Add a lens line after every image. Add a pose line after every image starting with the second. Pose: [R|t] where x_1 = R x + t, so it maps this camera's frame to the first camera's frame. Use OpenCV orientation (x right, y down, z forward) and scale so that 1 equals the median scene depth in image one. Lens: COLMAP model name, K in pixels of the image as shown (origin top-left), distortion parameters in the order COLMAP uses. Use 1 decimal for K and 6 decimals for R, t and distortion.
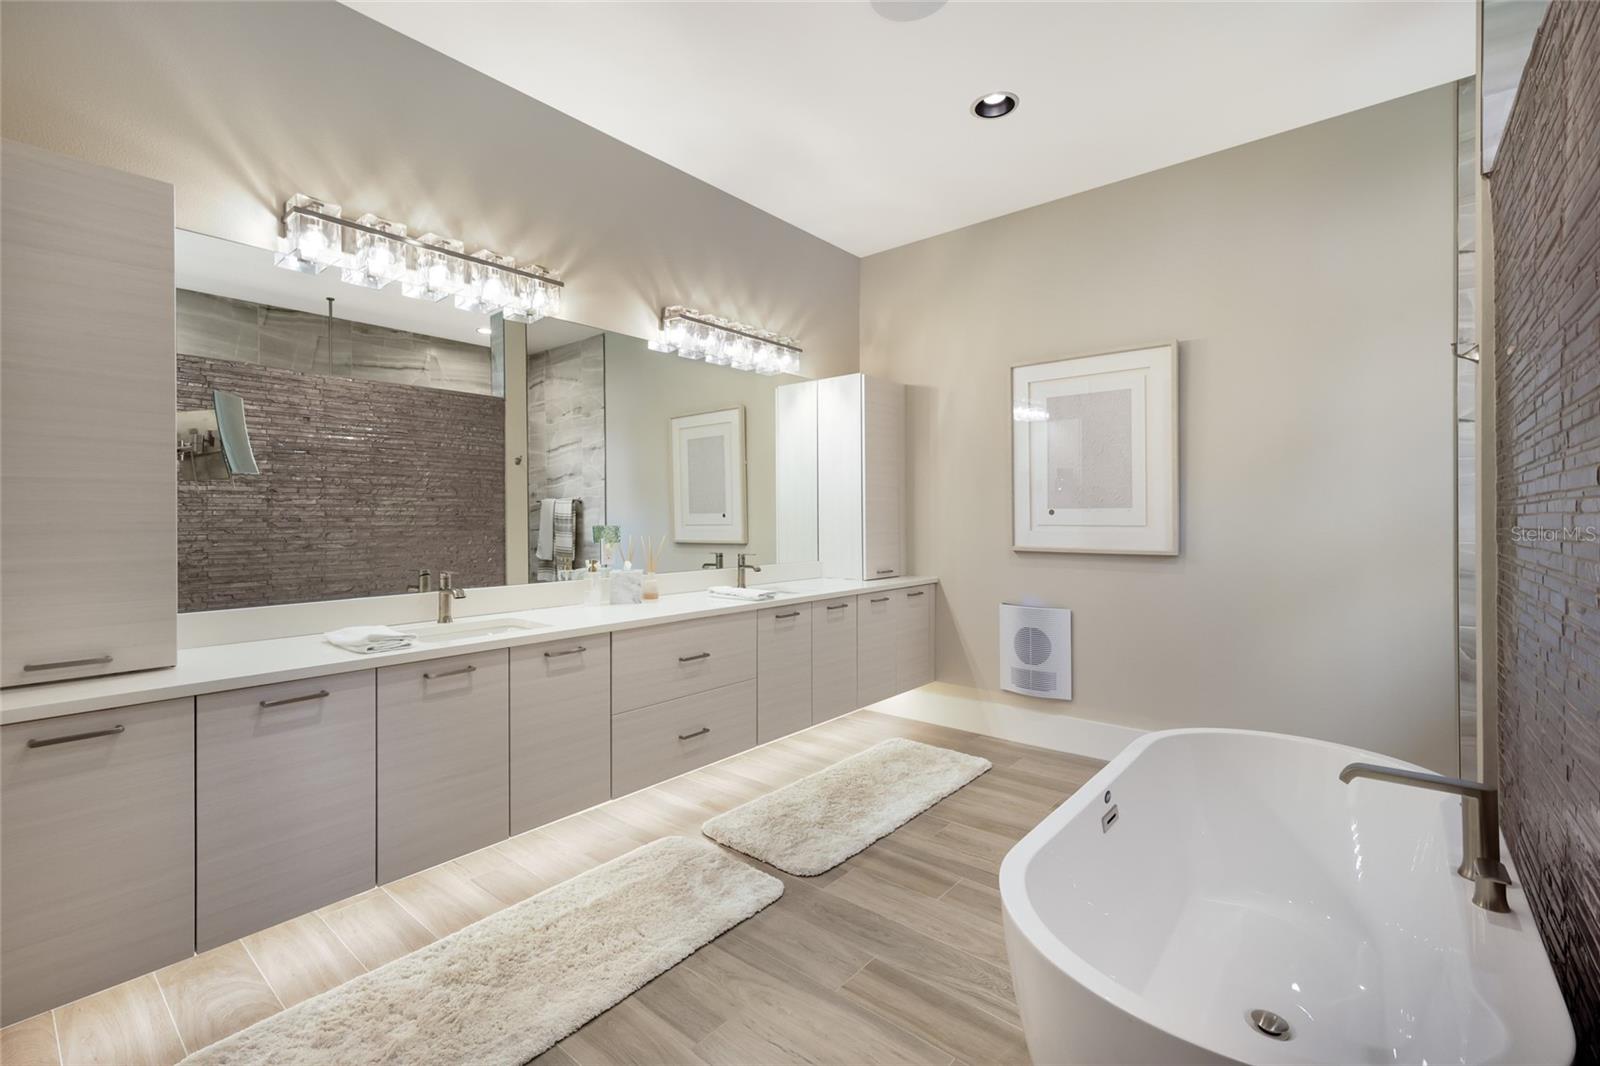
lens RADIAL K [[679.8, 0, 825.8], [0, 679.8, 514.9], [0, 0, 1]] dist [0.009144, -0.000116]
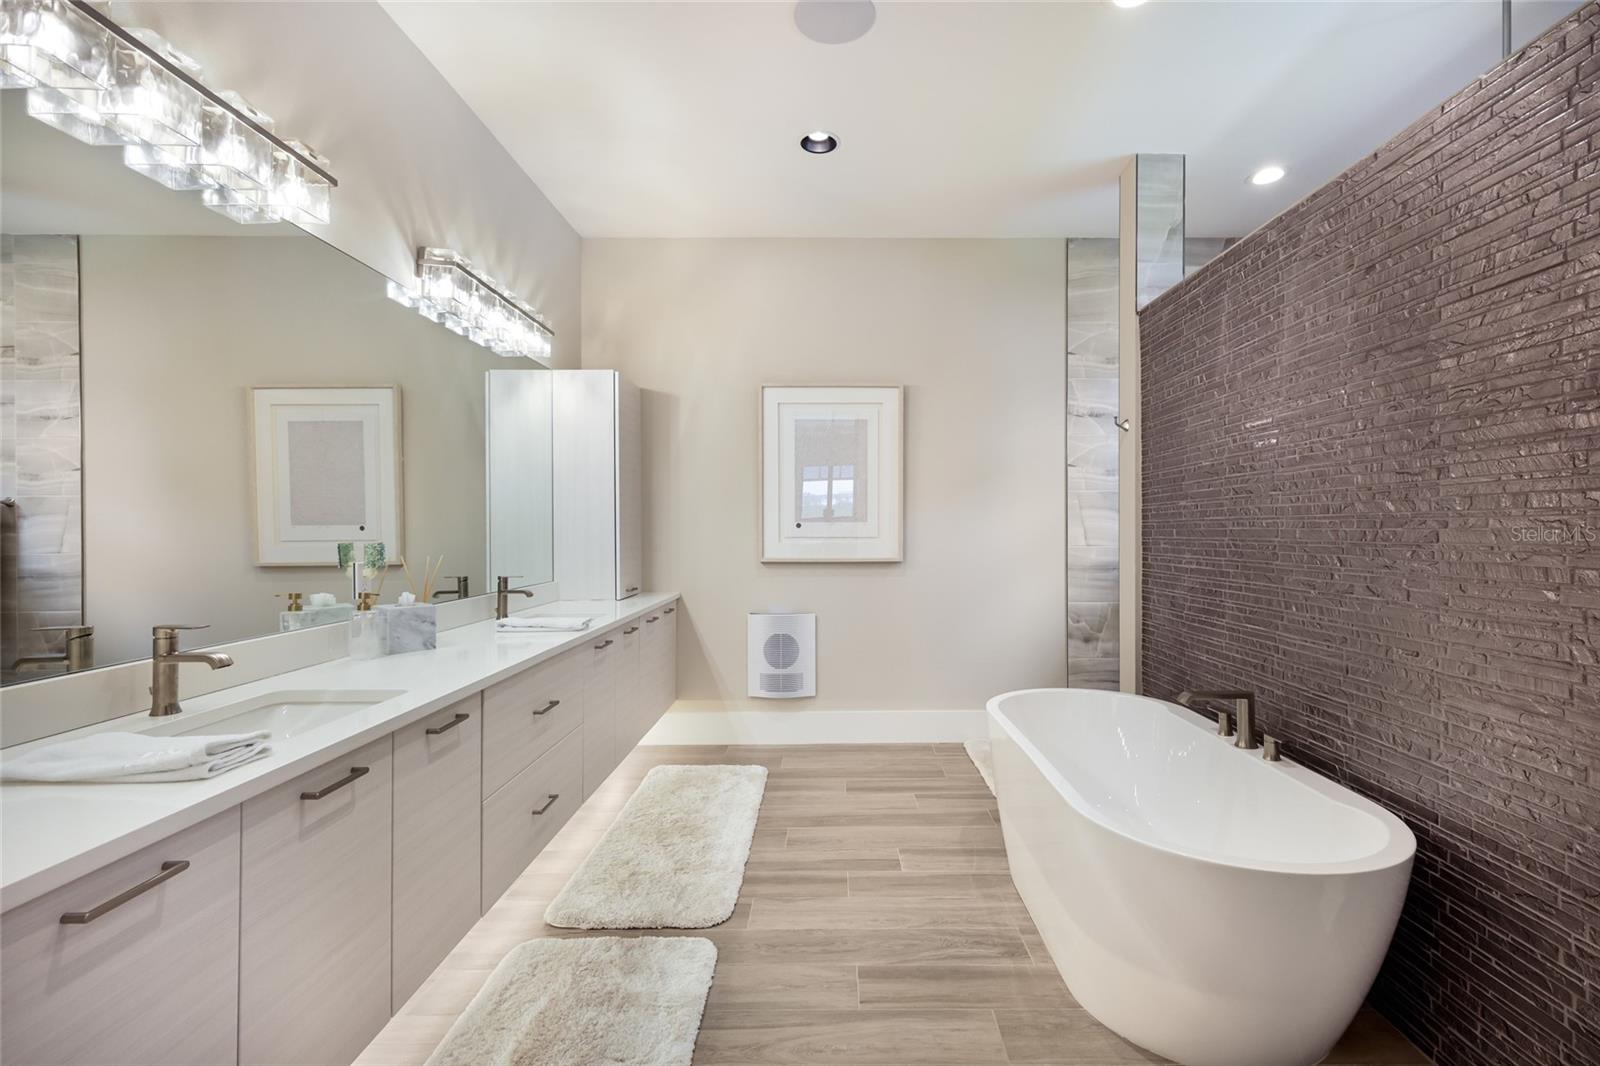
lens RADIAL K [[693.1, 0, 800.8], [0, 693.1, 528.7], [0, 0, 1]] dist [0.007745, 0.000040]
pose [[0.774570, 0.000105, 0.632488, -0.396833], [-0.001381, 0.999998, 0.001525, -0.000375], [-0.632487, -0.002055, 0.774569, 0.157267]]
